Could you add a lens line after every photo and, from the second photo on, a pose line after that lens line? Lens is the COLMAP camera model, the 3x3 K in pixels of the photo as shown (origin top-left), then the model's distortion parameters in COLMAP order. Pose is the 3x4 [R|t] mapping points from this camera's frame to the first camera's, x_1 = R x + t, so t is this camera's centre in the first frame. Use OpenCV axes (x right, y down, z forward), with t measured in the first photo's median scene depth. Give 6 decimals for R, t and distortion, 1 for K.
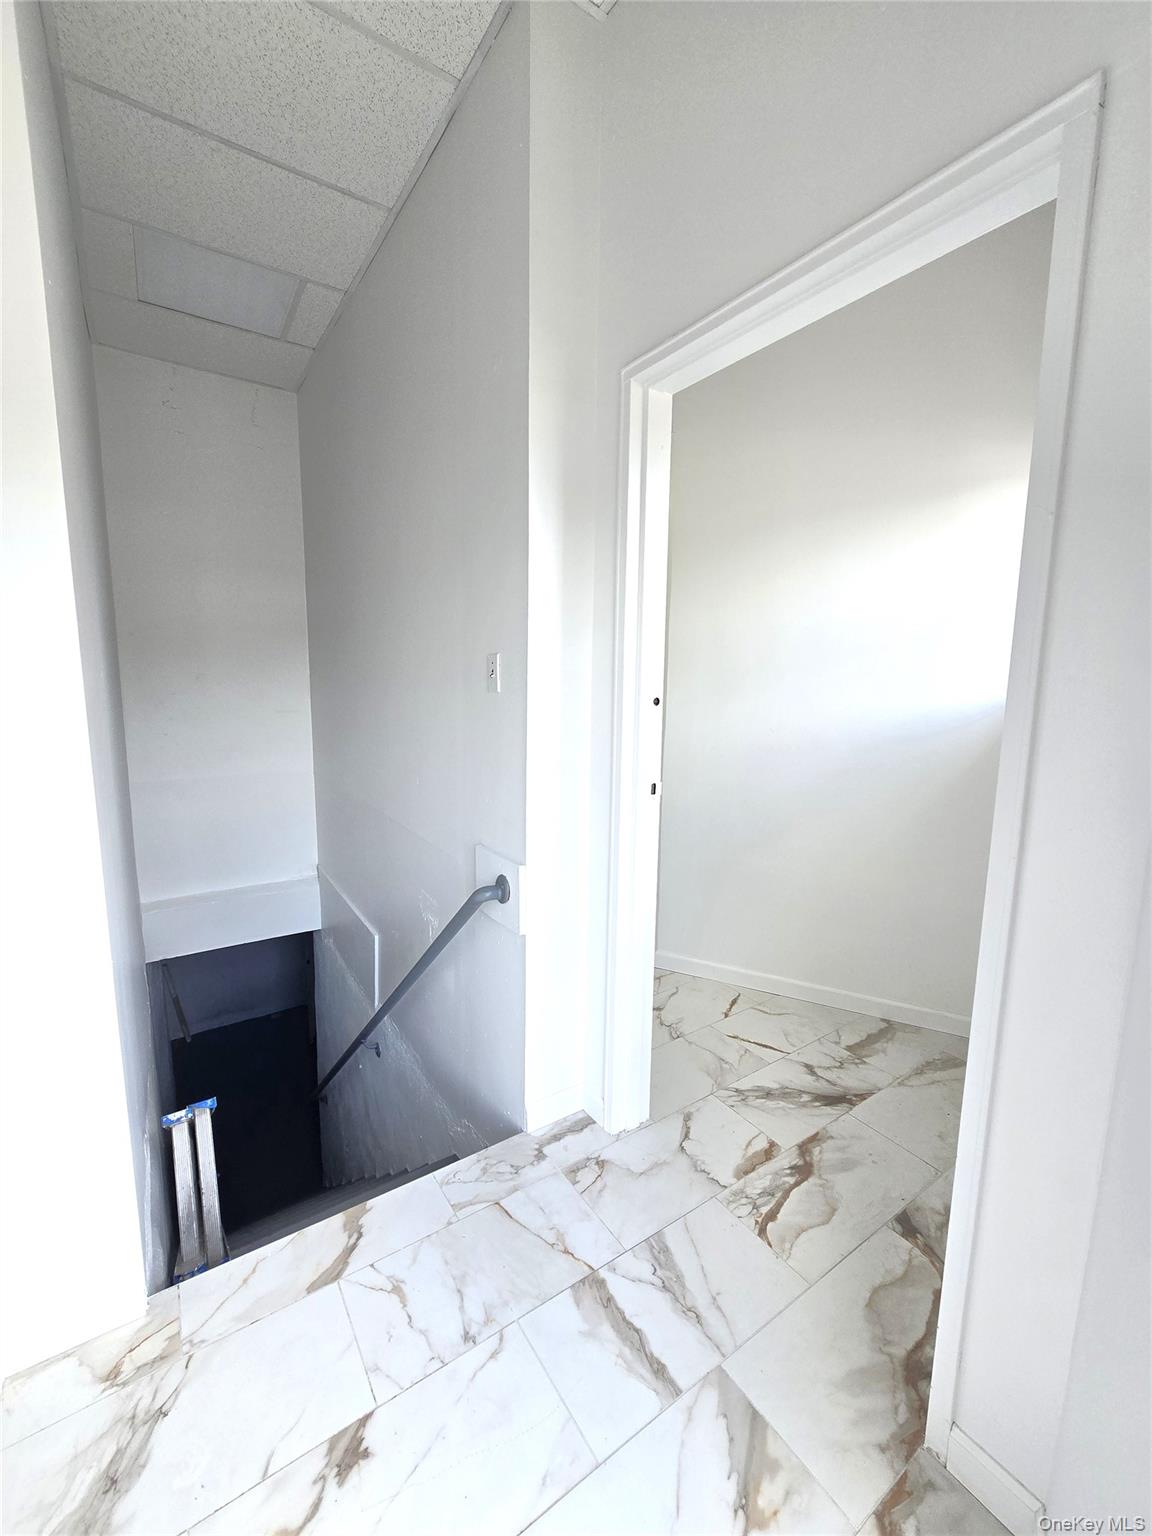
lens RADIAL K [[633.6, 0, 570.5], [0, 633.6, 762.7], [0, 0, 1]] dist [-0.009641, 0.005208]
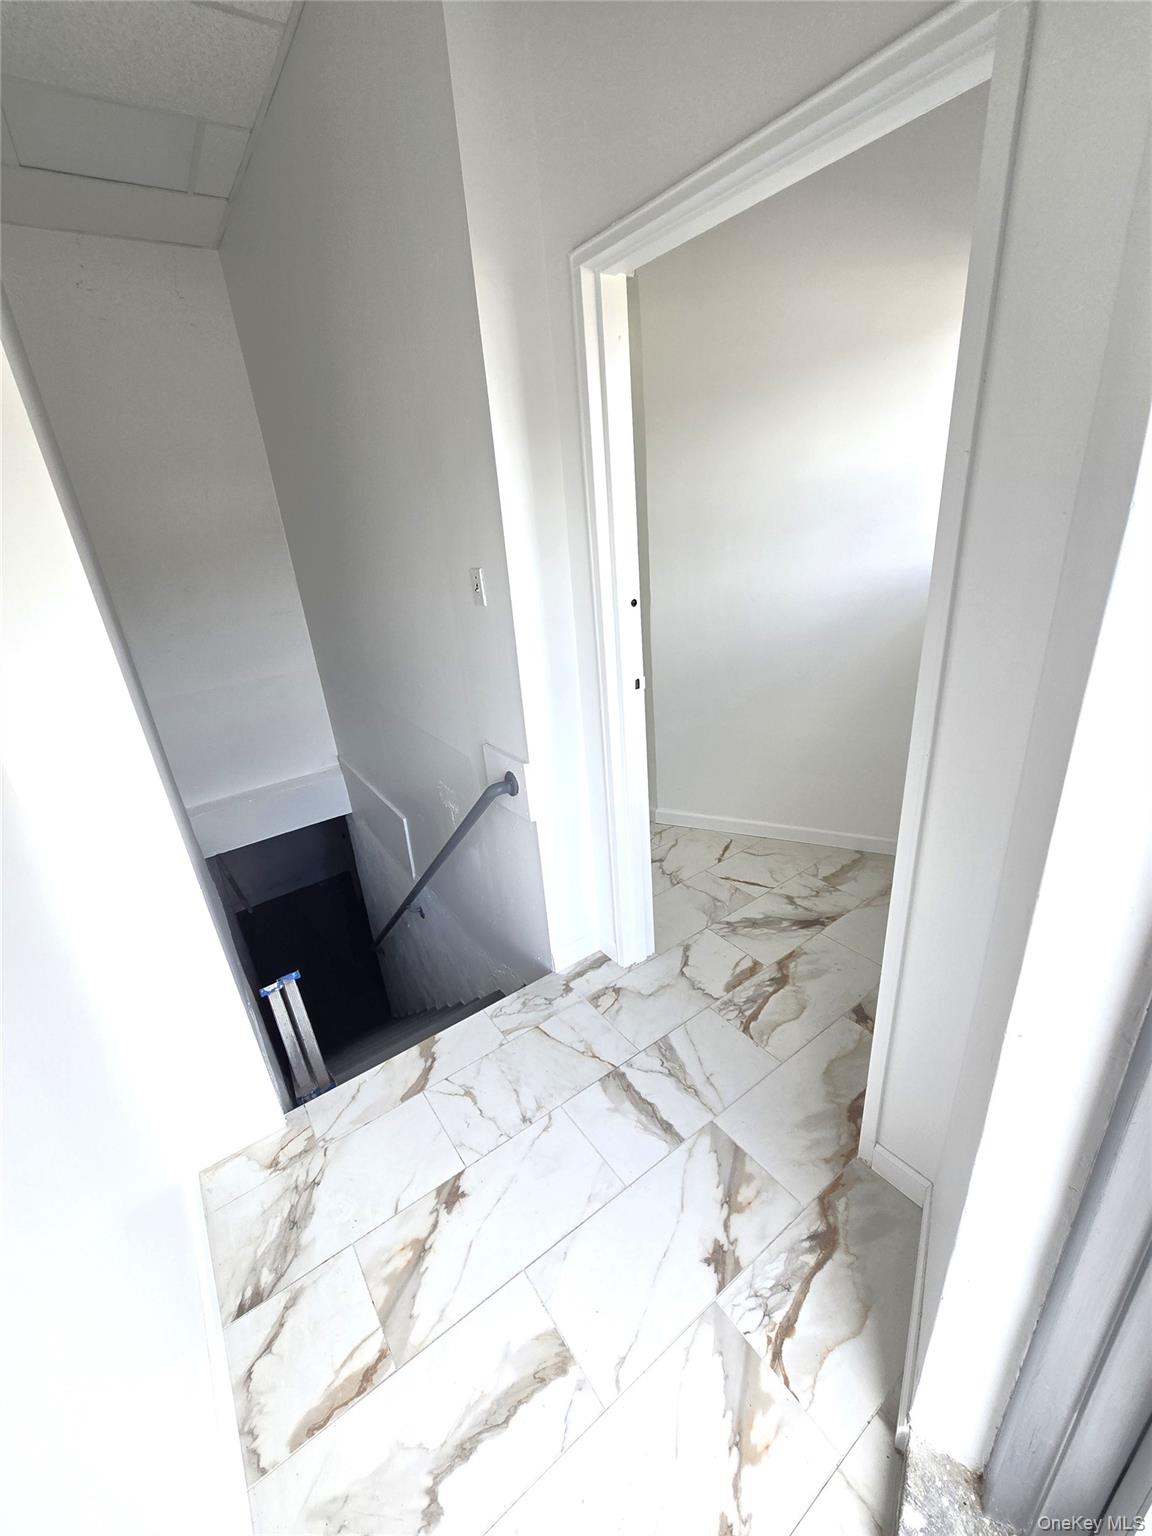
lens RADIAL K [[627.2, 0, 569.6], [0, 627.2, 764.2], [0, 0, 1]] dist [-0.001127, 0.000904]
pose [[0.995118, -0.096795, -0.019277, 0.030388], [0.098594, 0.966106, 0.238575, -0.131175], [-0.004469, -0.239310, 0.970933, -0.118619]]
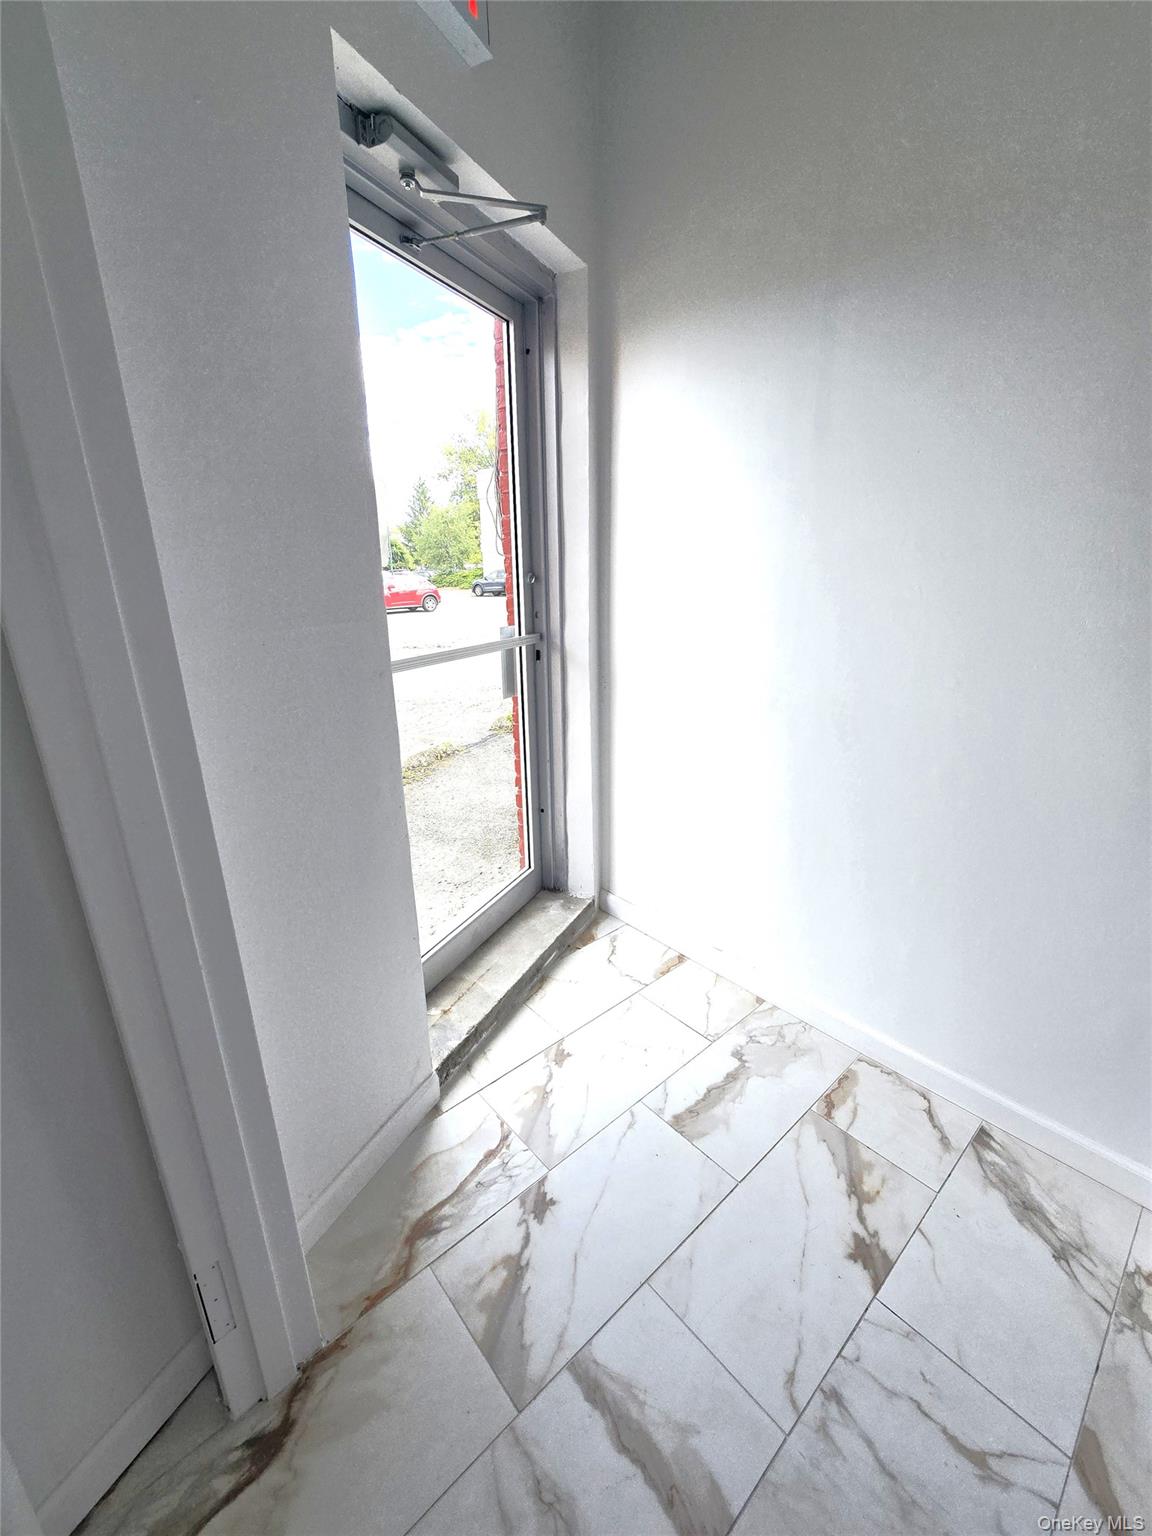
lens RADIAL K [[627.2, 0, 569.6], [0, 627.2, 764.2], [0, 0, 1]] dist [-0.001127, 0.000904]
pose [[-0.992351, 0.041355, -0.116319, 0.218437], [-0.013076, 0.901710, 0.432143, -0.131180], [0.122758, 0.430359, -0.894272, 1.289785]]
